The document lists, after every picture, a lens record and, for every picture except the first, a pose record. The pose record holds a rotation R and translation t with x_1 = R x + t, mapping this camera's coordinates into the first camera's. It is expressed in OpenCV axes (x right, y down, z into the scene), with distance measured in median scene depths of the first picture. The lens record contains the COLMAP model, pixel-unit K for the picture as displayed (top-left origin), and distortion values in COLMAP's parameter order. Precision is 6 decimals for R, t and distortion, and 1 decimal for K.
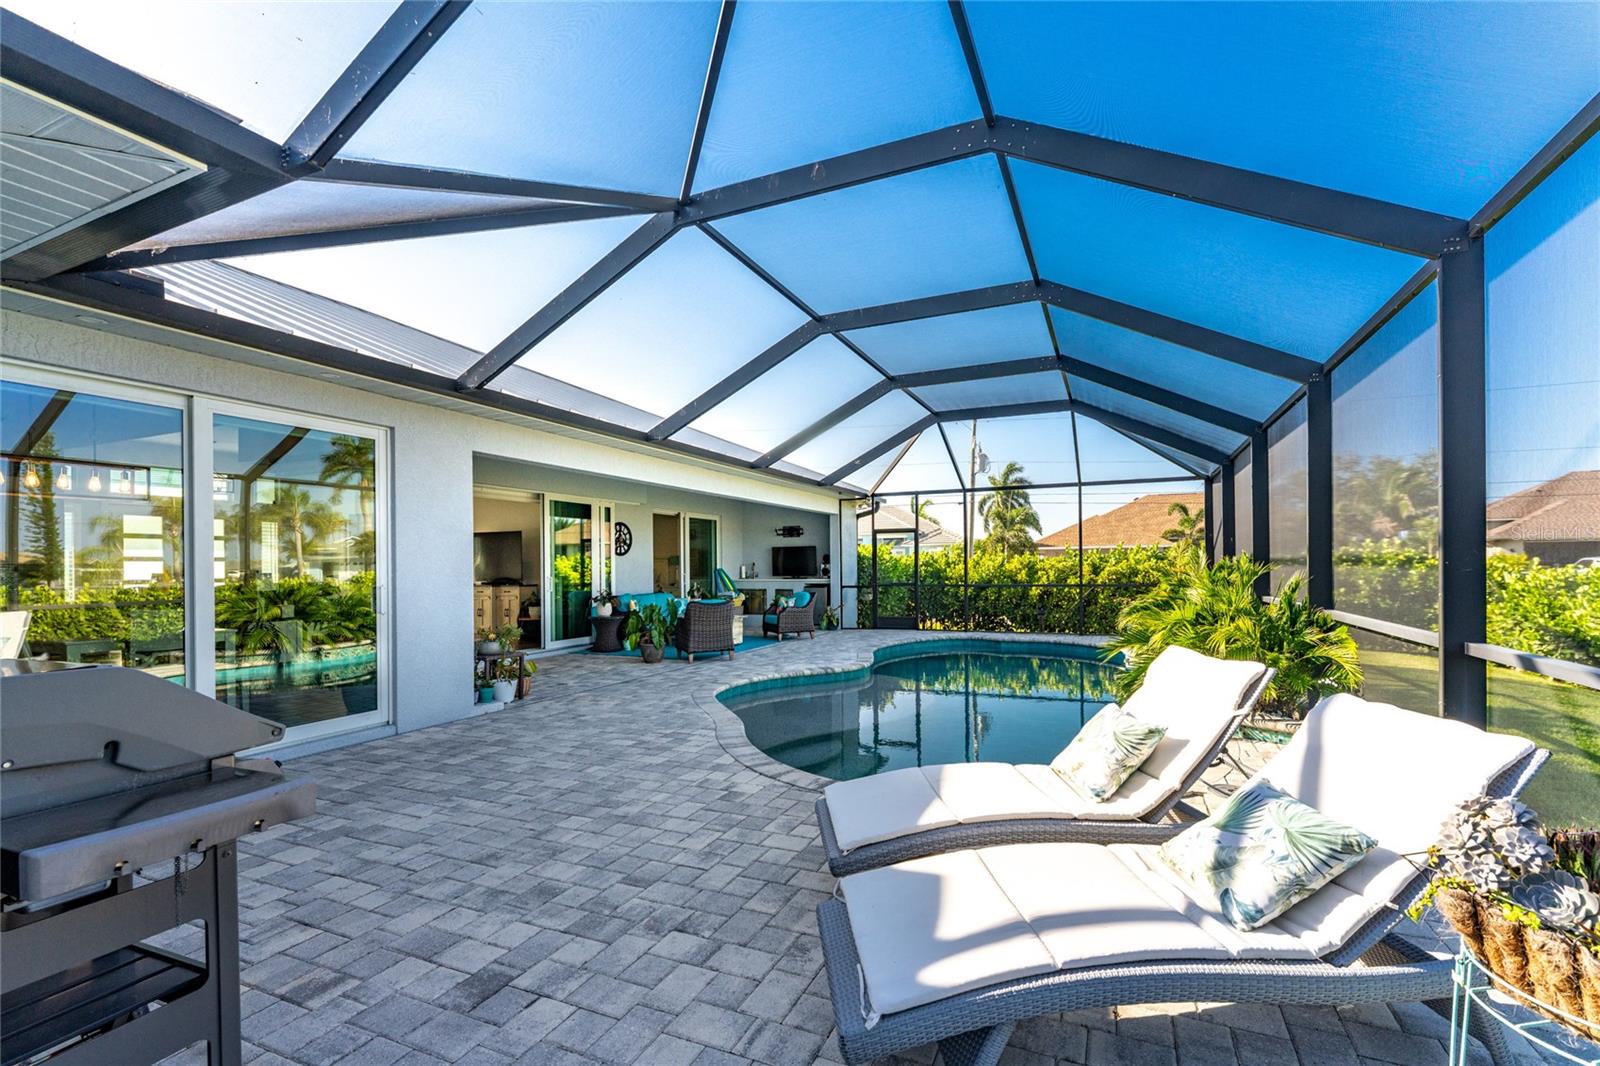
lens RADIAL K [[682.6, 0, 843.5], [0, 682.6, 569.5], [0, 0, 1]] dist [-0.000416, -0.000094]
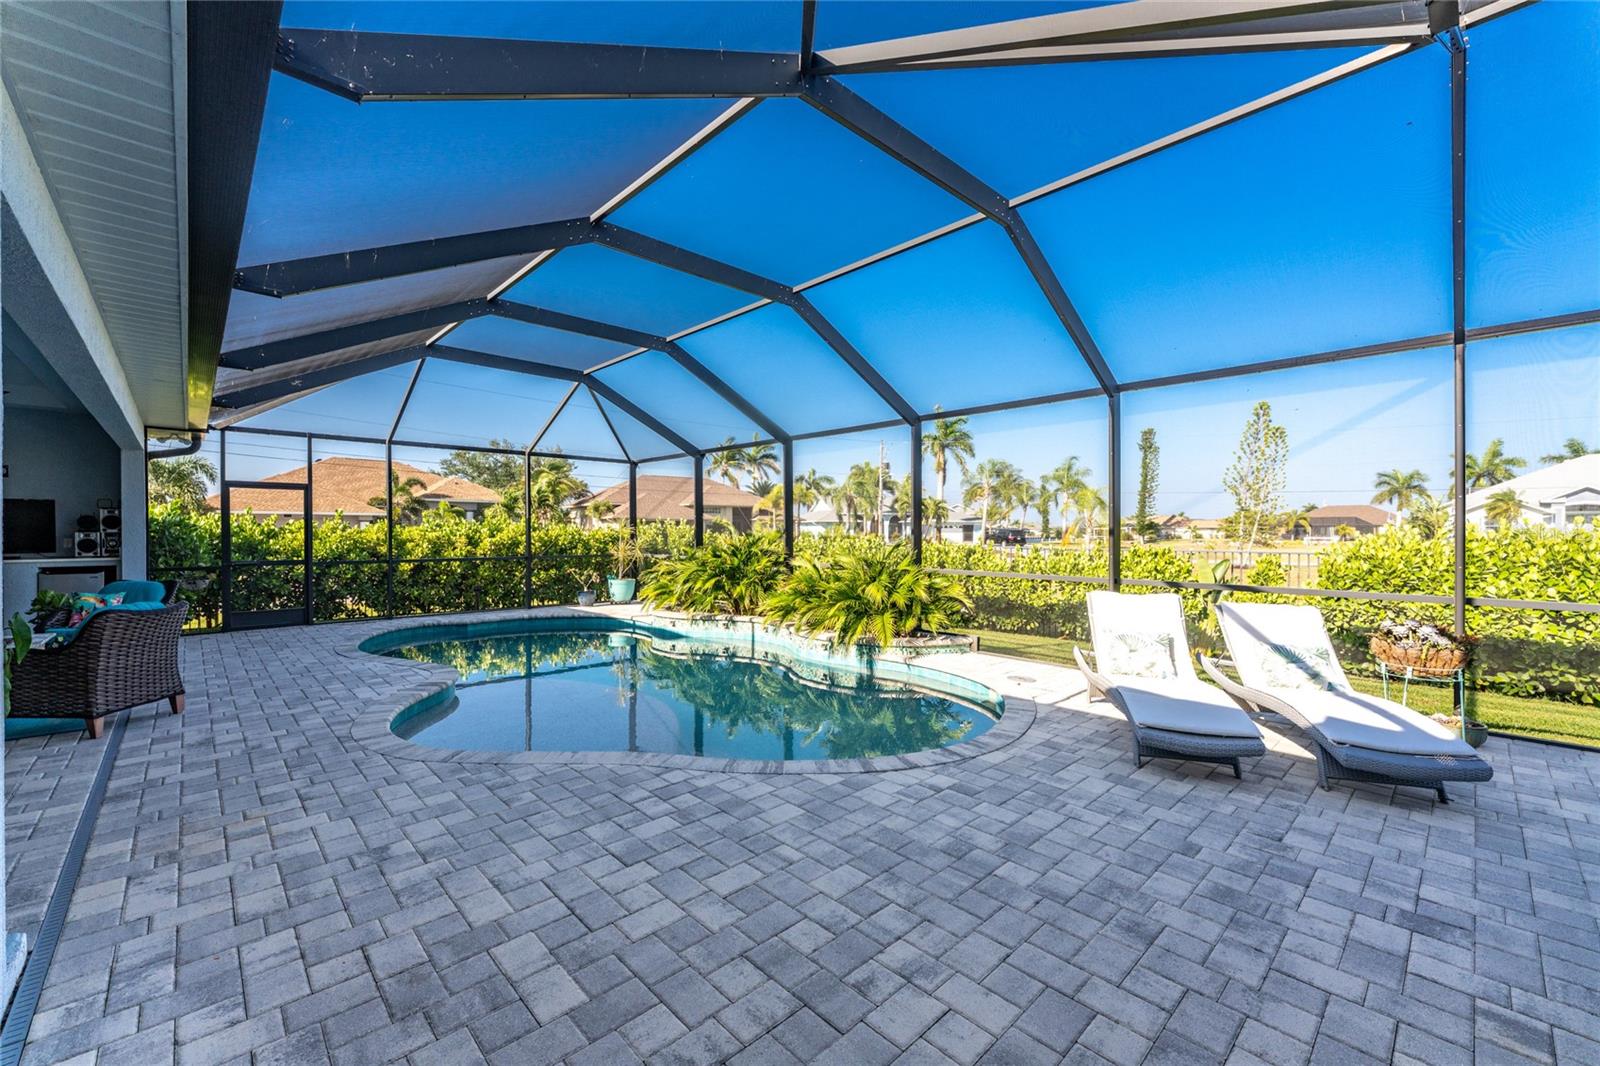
lens RADIAL K [[649.9, 0, 800.0], [0, 649.9, 533.0], [0, 0, 1]] dist [-0.024058, 0.000512]
pose [[0.408836, 0.008255, 0.912571, -0.434887], [0.000755, 0.999956, -0.009384, -0.003916], [-0.912608, 0.004525, 0.408811, 0.344545]]
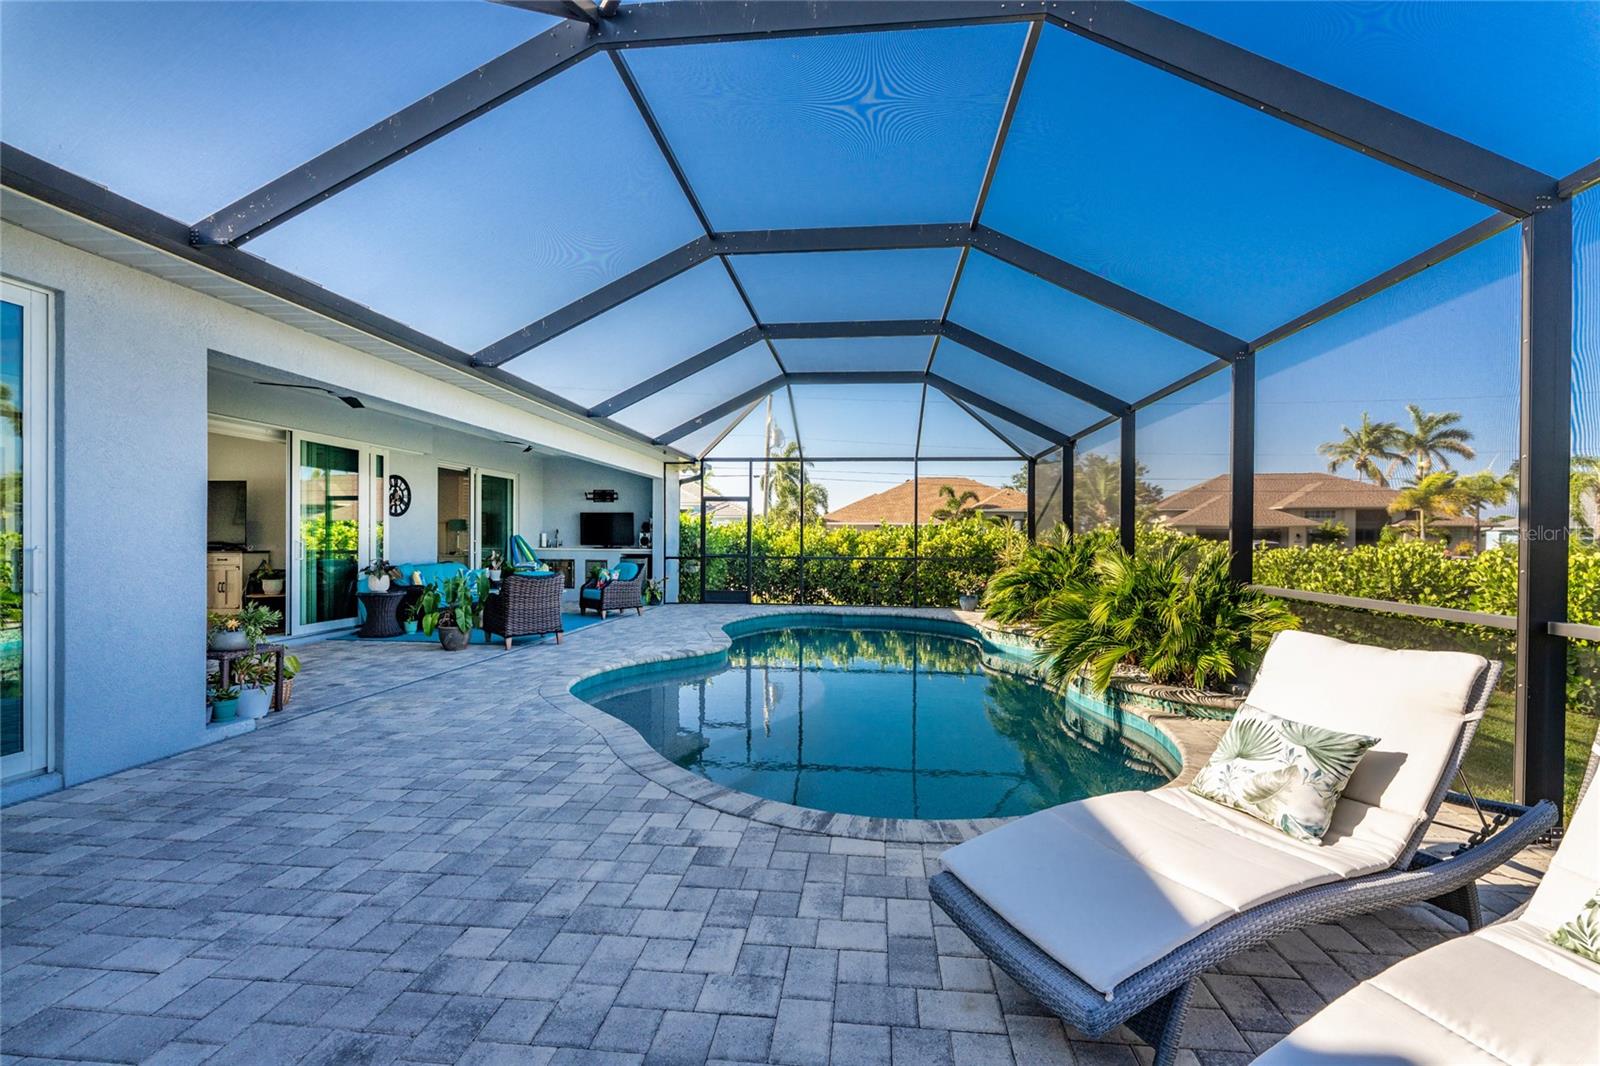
lens RADIAL K [[663.6, 0, 818.4], [0, 663.6, 547.3], [0, 0, 1]] dist [-0.000759, -0.000506]
pose [[0.954579, 0.015096, 0.297576, -0.107077], [-0.017316, 0.999838, 0.004824, 0.005023], [-0.297455, -0.009758, 0.954686, 0.131779]]
